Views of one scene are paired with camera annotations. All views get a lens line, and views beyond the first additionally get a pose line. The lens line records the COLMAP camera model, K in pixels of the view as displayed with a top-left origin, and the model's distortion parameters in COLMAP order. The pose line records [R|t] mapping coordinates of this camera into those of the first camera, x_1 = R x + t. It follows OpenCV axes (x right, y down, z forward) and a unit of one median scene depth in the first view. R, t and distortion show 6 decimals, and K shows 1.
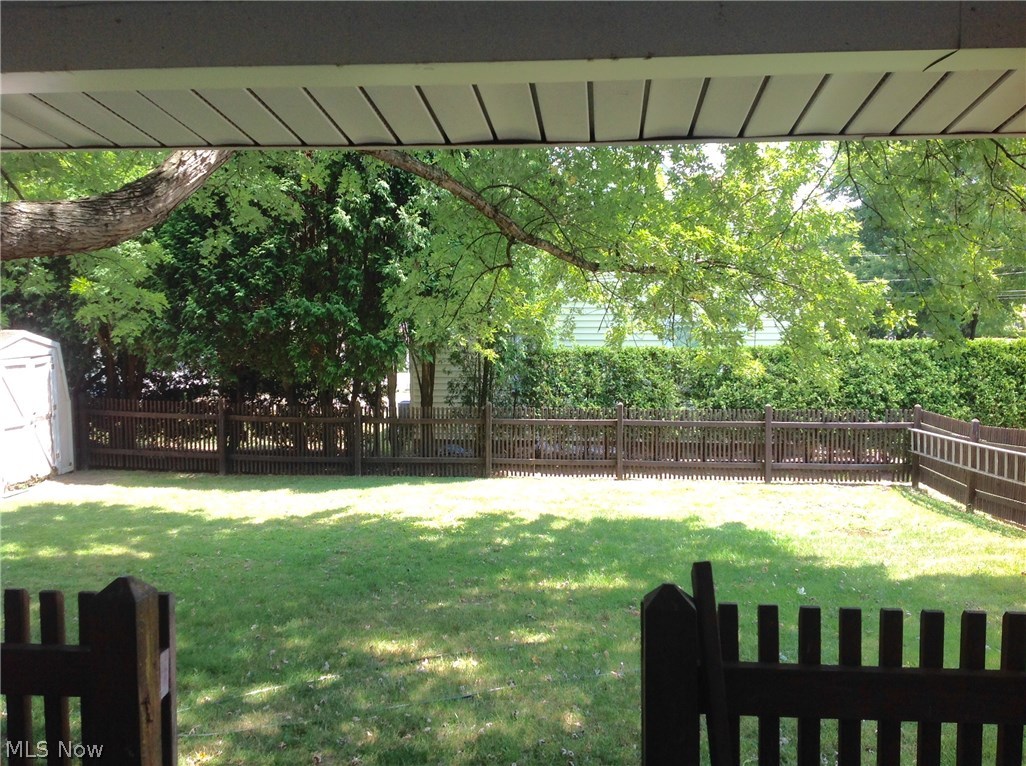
lens RADIAL K [[1021.9, 0, 513.0], [0, 1021.9, 383.0], [0, 0, 1]] dist [0.216900, -0.429763]
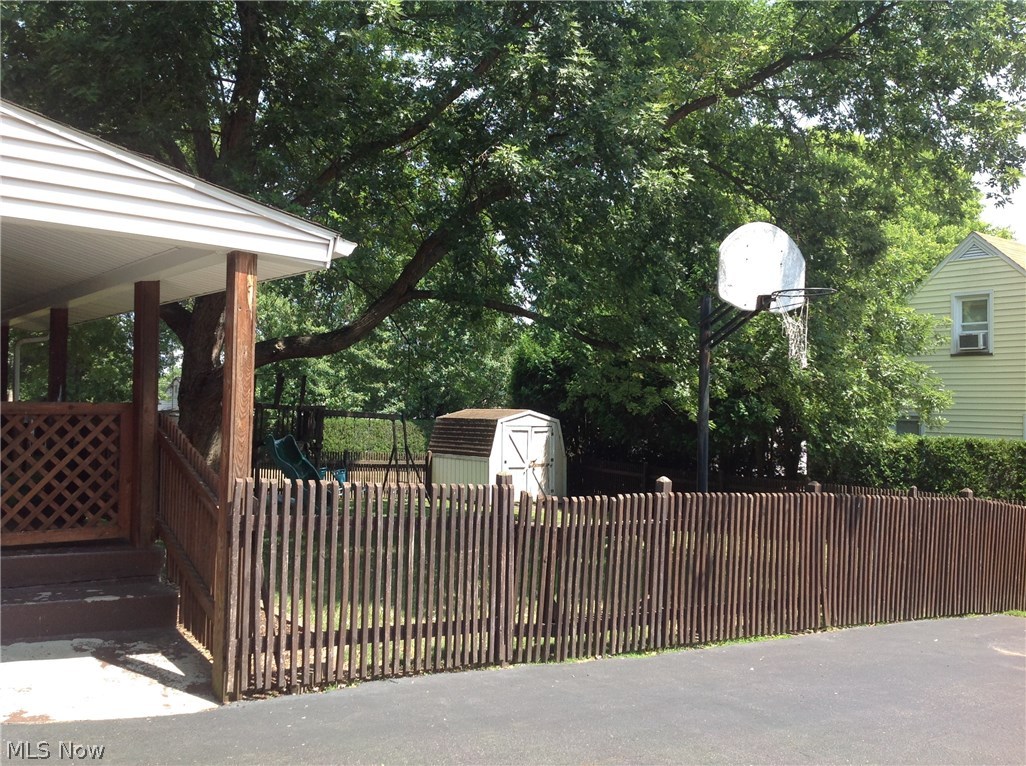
lens RADIAL K [[1021.9, 0, 513.0], [0, 1021.9, 383.0], [0, 0, 1]] dist [0.216900, -0.429763]
pose [[0.651641, -0.005962, -0.758504, 0.711326], [-0.083397, 0.993344, -0.079455, 0.036209], [0.753929, 0.115033, 0.646806, -0.062777]]
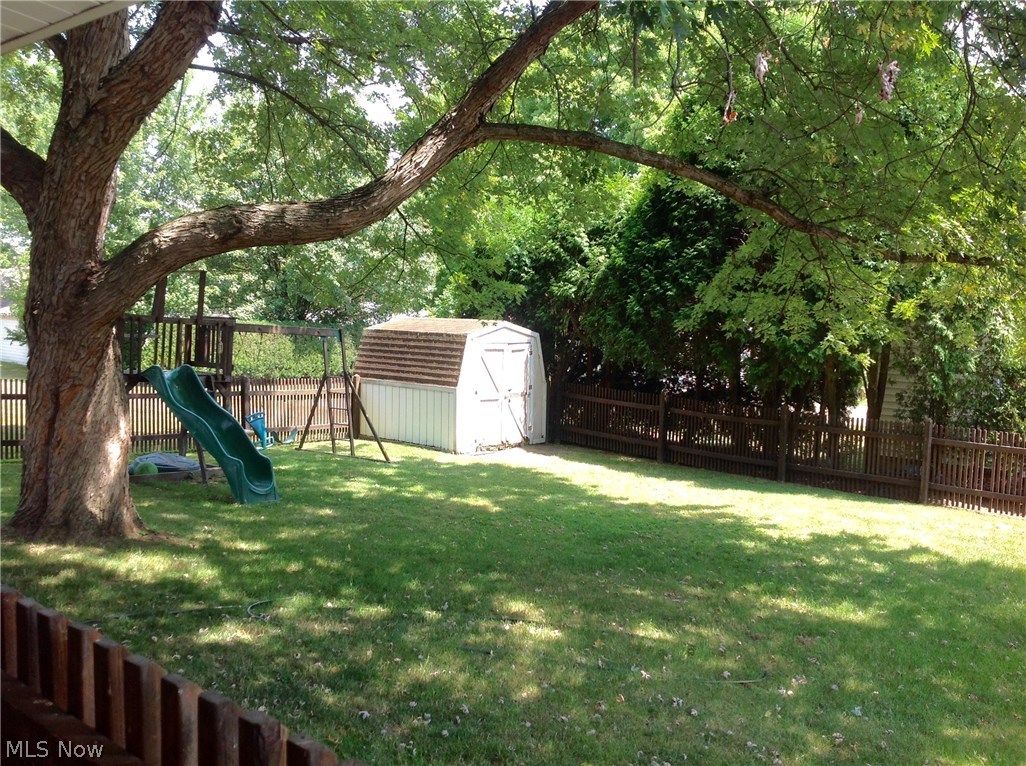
lens RADIAL K [[1021.9, 0, 513.0], [0, 1021.9, 383.0], [0, 0, 1]] dist [0.216900, -0.429763]
pose [[0.779359, 0.069591, -0.622701, 0.273881], [-0.079046, 0.996793, 0.012467, 0.005657], [0.621571, 0.039506, 0.782361, 0.080257]]
